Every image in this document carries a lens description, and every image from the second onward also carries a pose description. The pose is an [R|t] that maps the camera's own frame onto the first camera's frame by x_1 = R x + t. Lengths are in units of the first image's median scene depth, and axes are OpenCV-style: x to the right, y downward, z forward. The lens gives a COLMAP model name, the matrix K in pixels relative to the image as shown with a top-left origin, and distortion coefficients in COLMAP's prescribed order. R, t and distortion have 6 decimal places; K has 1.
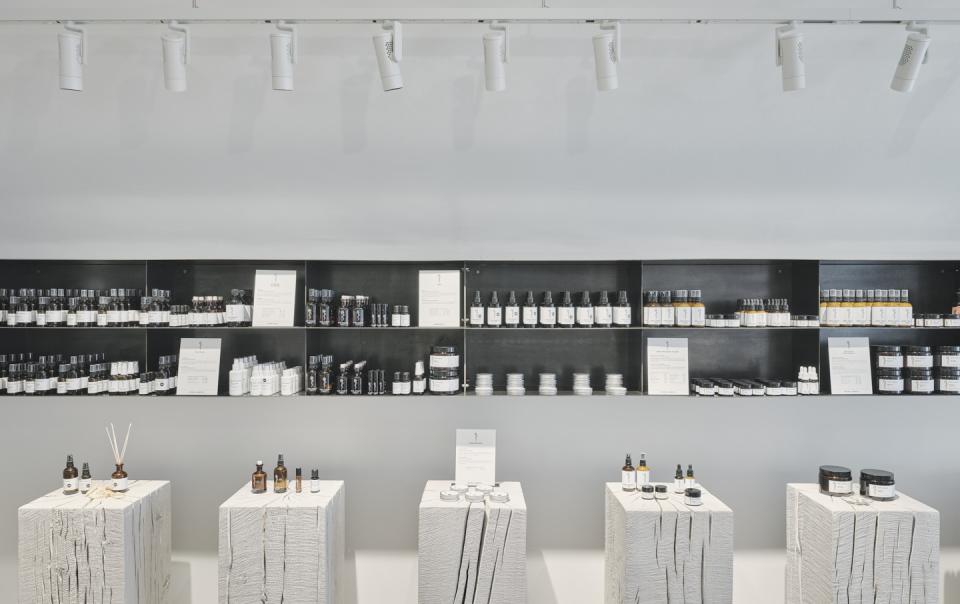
lens RADIAL K [[676.5, 0, 468.5], [0, 676.5, 290.3], [0, 0, 1]] dist [0.002341, -0.002328]
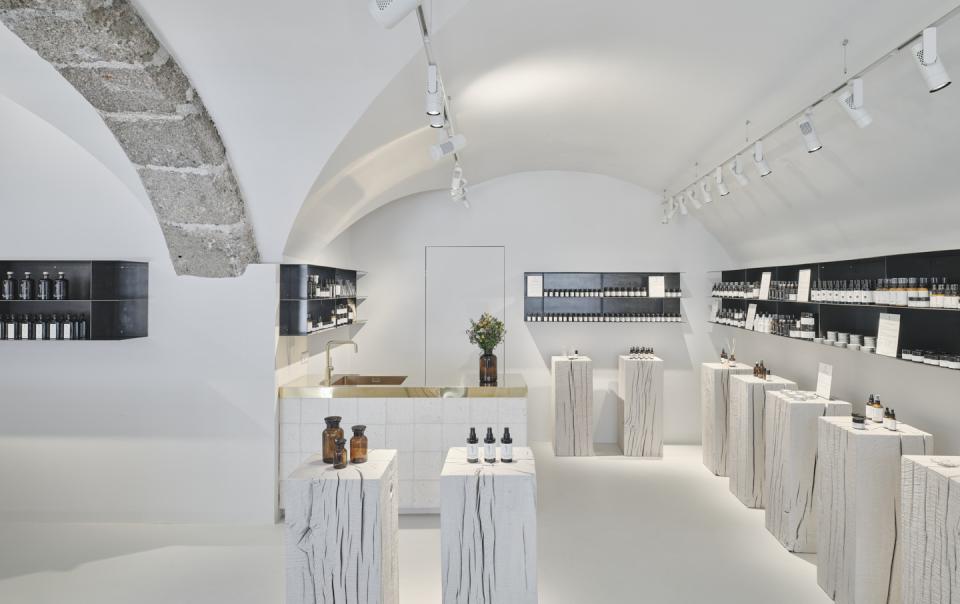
lens RADIAL K [[542.0, 0, 497.3], [0, 542.0, 285.6], [0, 0, 1]] dist [-0.000815, -0.008443]
pose [[-0.062092, -0.004855, -0.998059, 1.425662], [0.017792, 0.999824, -0.005971, 0.006766], [0.997912, -0.018128, -0.061995, 0.285982]]
